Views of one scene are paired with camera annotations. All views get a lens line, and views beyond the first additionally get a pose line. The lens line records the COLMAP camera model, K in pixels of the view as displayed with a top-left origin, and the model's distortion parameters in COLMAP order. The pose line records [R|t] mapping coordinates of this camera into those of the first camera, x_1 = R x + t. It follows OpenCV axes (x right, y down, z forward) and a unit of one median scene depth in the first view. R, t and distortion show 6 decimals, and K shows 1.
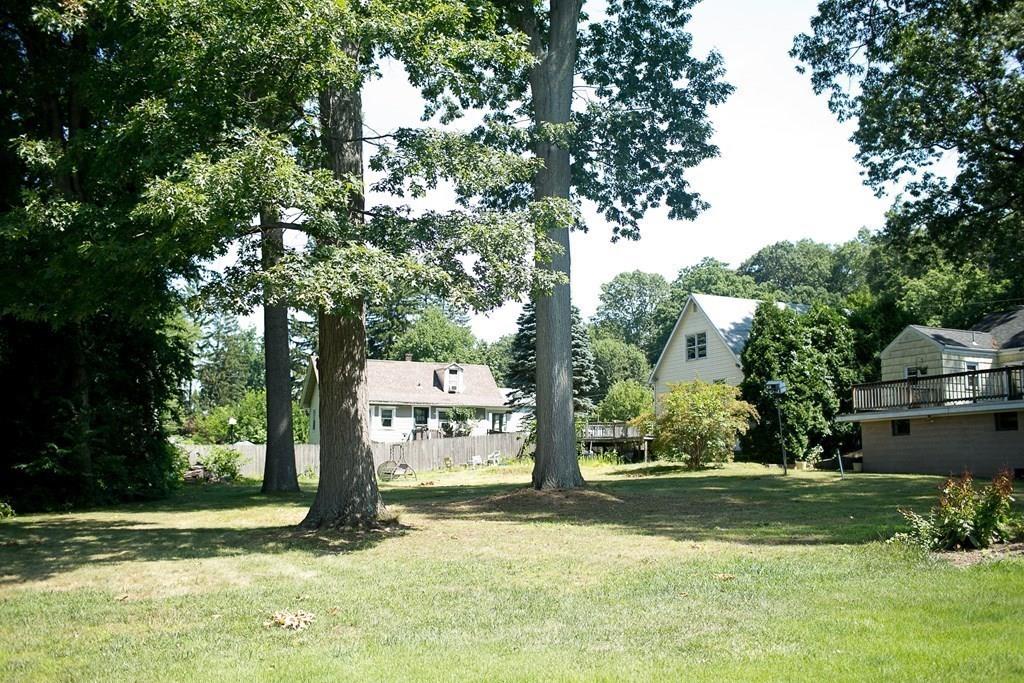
lens RADIAL K [[992.7, 0, 503.4], [0, 992.7, 339.7], [0, 0, 1]] dist [-0.058082, 0.000000]
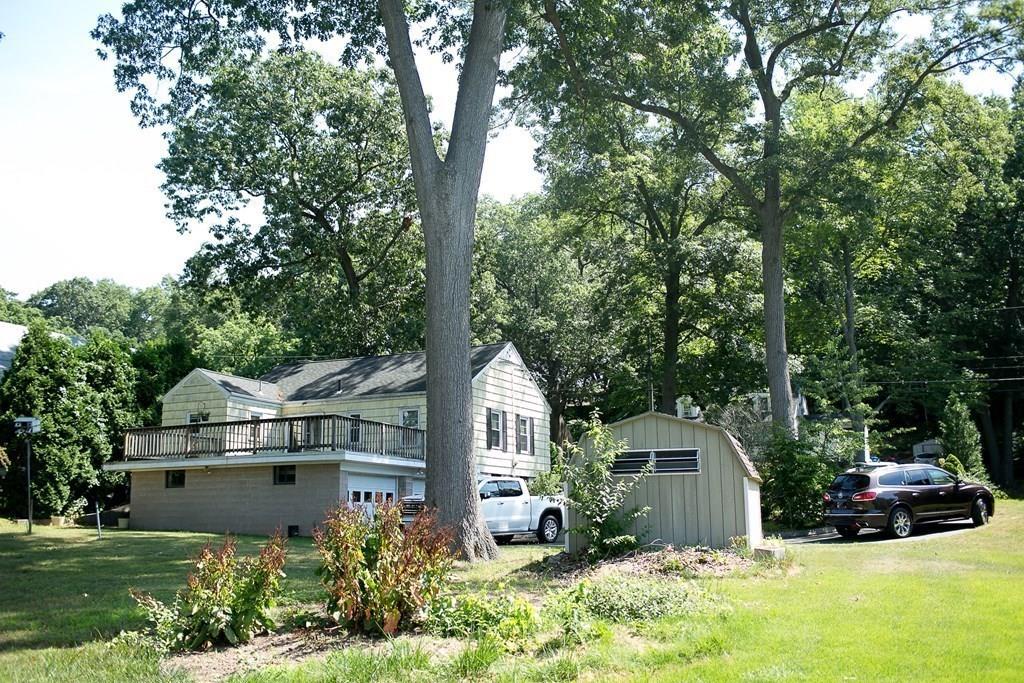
lens RADIAL K [[992.7, 0, 505.9], [0, 992.7, 331.0], [0, 0, 1]] dist [-0.058082, 0.000000]
pose [[0.770239, 0.109386, 0.628305, 0.049195], [-0.071085, 0.993767, -0.085870, 0.009362], [-0.633781, 0.021477, 0.773214, 0.094954]]
